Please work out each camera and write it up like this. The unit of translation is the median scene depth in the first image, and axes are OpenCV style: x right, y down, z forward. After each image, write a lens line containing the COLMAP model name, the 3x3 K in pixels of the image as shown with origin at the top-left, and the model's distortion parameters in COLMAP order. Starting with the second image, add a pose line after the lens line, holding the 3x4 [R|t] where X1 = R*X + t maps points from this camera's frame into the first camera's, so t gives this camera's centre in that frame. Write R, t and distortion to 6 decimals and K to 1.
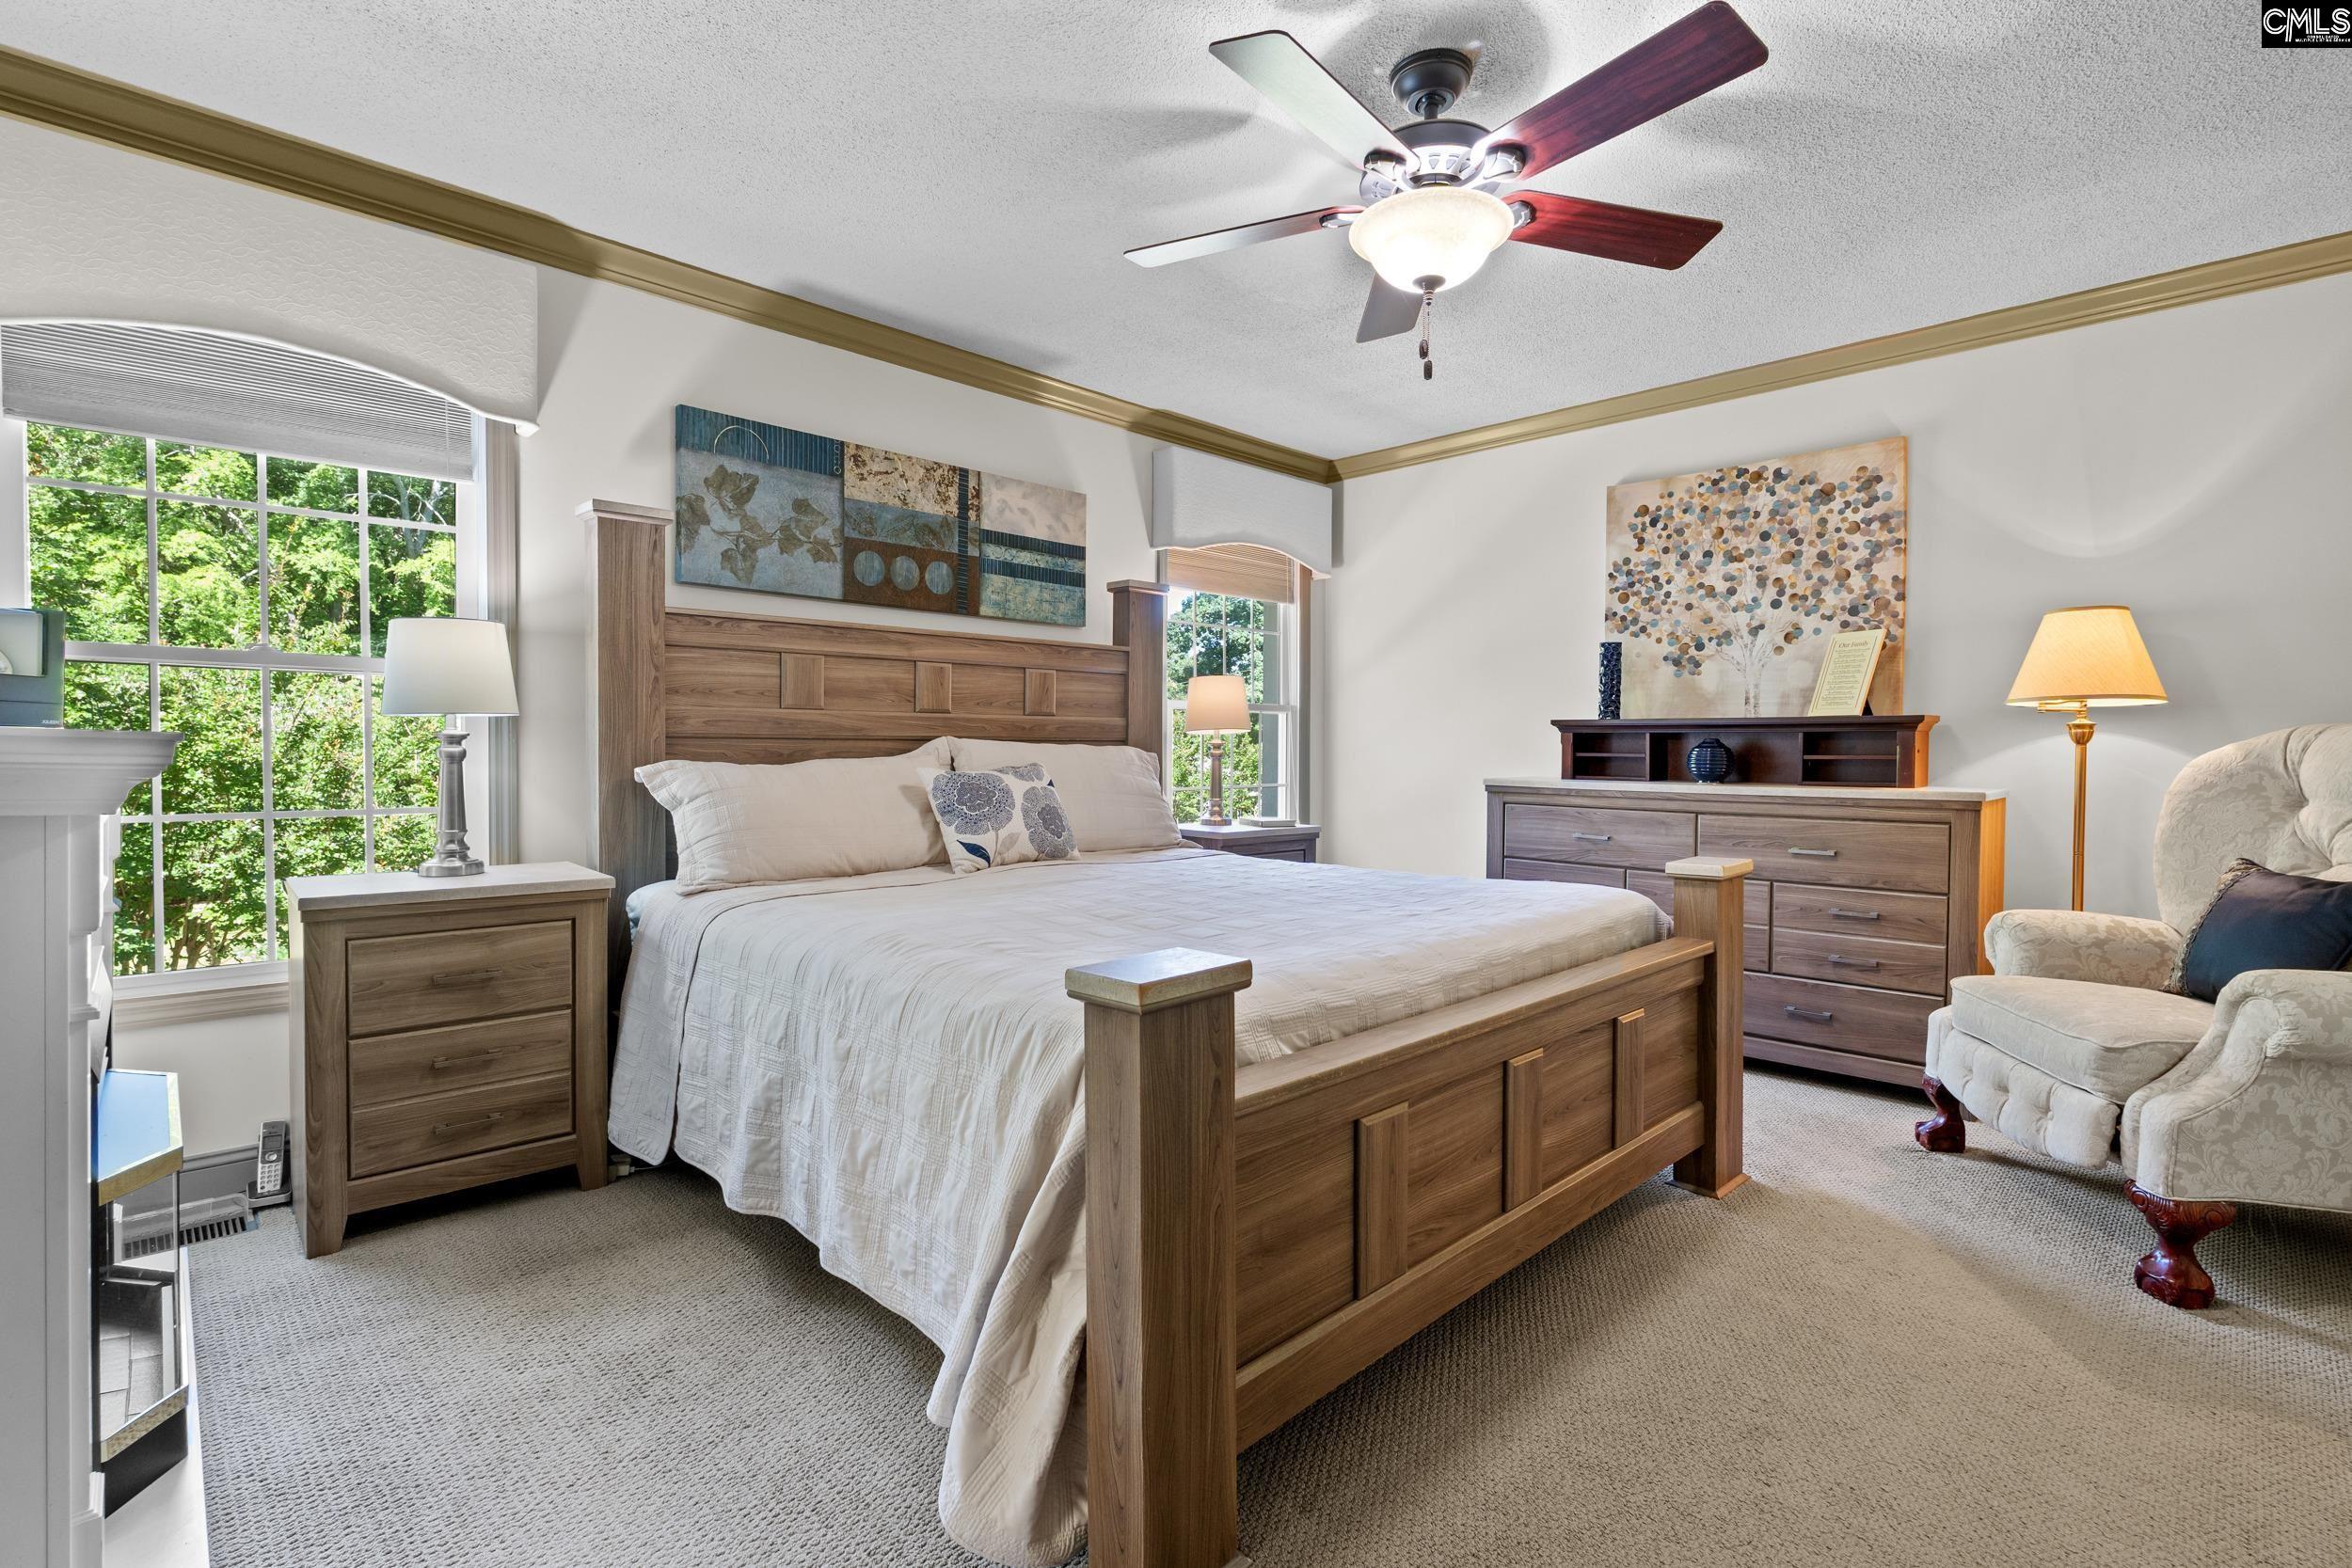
lens RADIAL K [[1077.0, 0, 1165.8], [0, 1077.0, 775.2], [0, 0, 1]] dist [-0.013142, 0.000138]
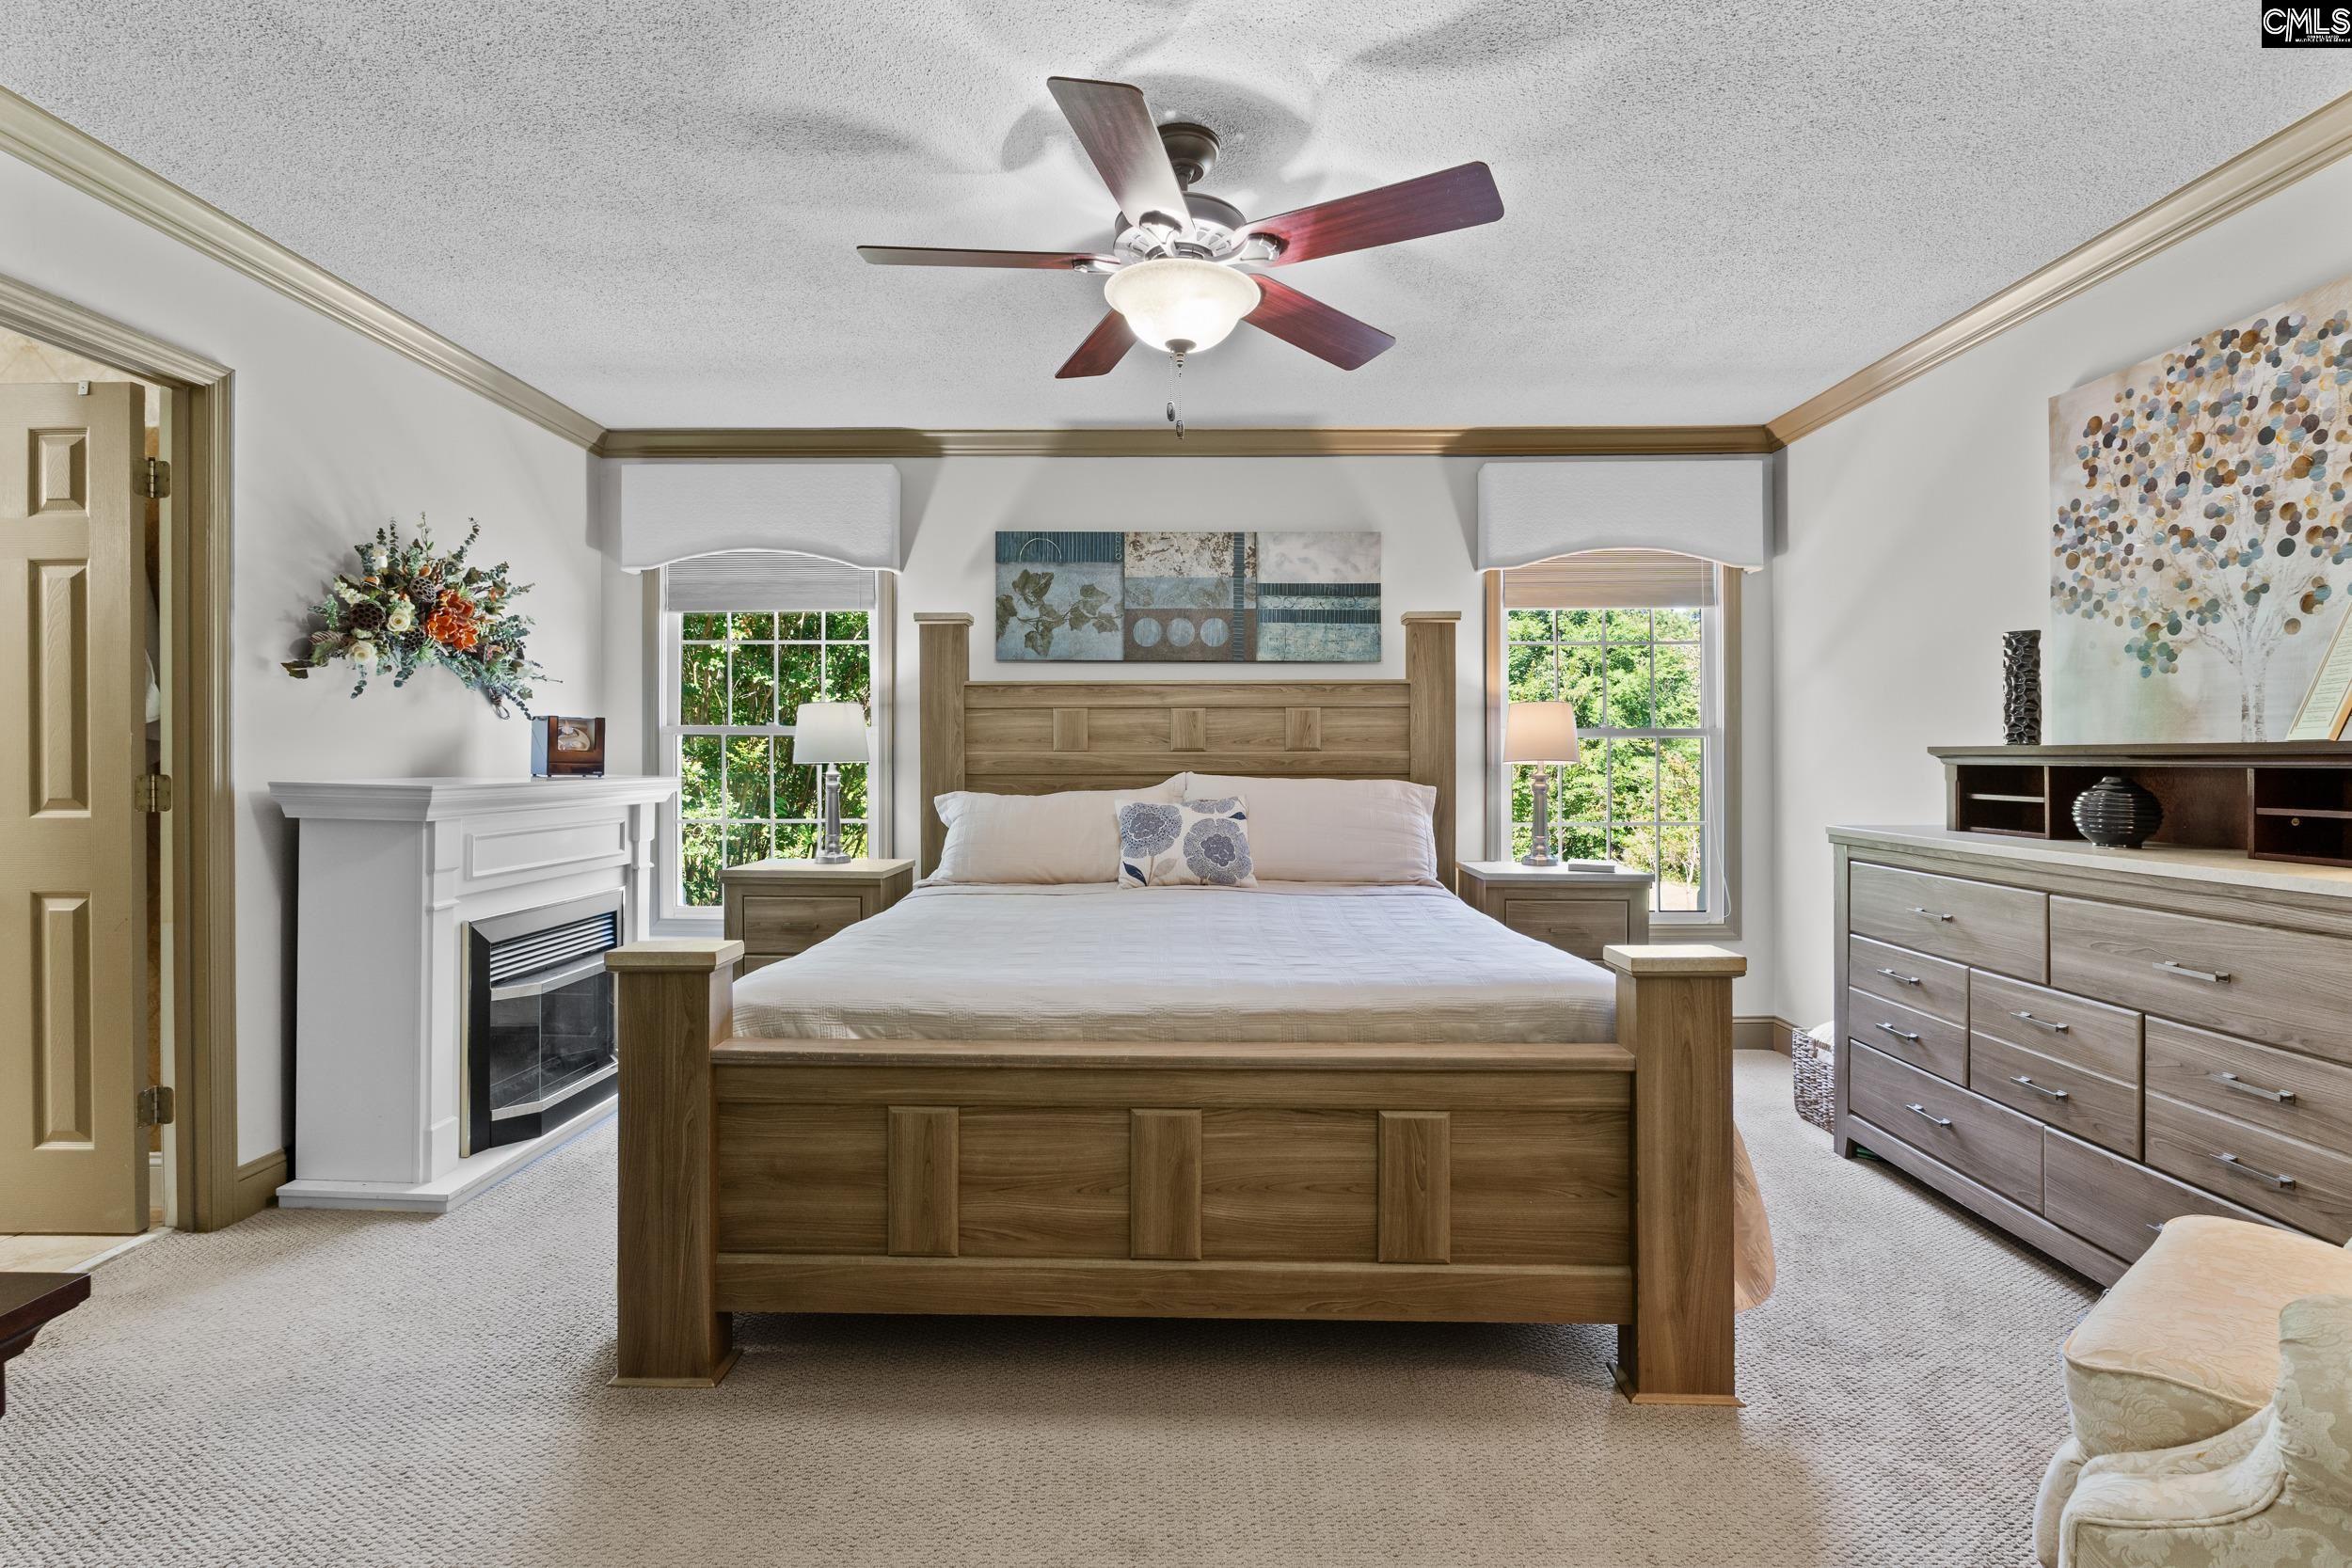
lens RADIAL K [[1077.0, 0, 1167.9], [0, 1077.0, 768.1], [0, 0, 1]] dist [-0.013142, 0.000138]
pose [[0.702092, 0.000503, -0.712086, 0.561583], [-0.014696, 0.999797, -0.013783, -0.022356], [0.711935, 0.020142, 0.701957, 0.160922]]
